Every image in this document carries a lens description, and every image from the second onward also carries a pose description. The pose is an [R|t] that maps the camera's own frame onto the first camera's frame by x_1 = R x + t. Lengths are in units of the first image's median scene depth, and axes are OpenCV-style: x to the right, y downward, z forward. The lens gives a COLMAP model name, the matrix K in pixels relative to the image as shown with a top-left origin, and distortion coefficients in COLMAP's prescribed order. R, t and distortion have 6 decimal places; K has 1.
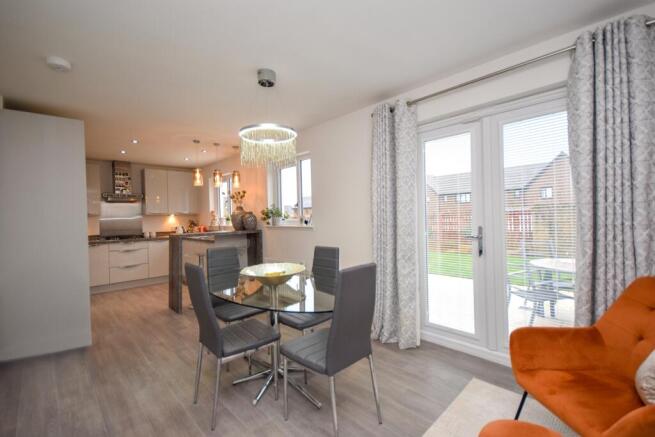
lens RADIAL K [[288.2, 0, 324.7], [0, 288.2, 218.6], [0, 0, 1]] dist [0.000245, -0.000109]
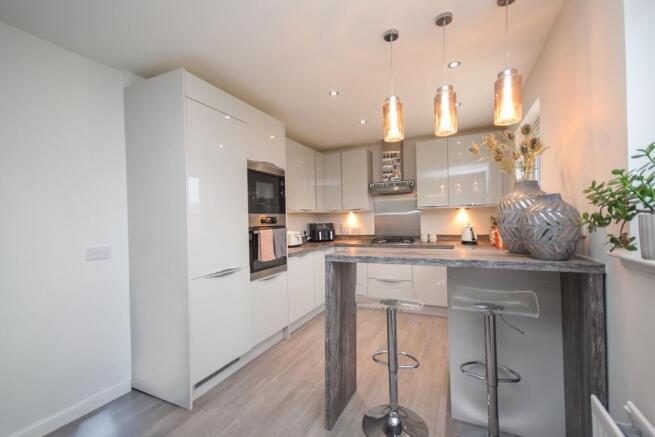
lens RADIAL K [[288.2, 0, 324.7], [0, 288.2, 218.6], [0, 0, 1]] dist [0.000245, -0.000109]
pose [[0.351106, 0.013463, -0.936239, -0.062792], [0.007239, 0.999828, 0.017092, -0.005168], [0.936308, -0.012778, 0.350948, 0.619966]]
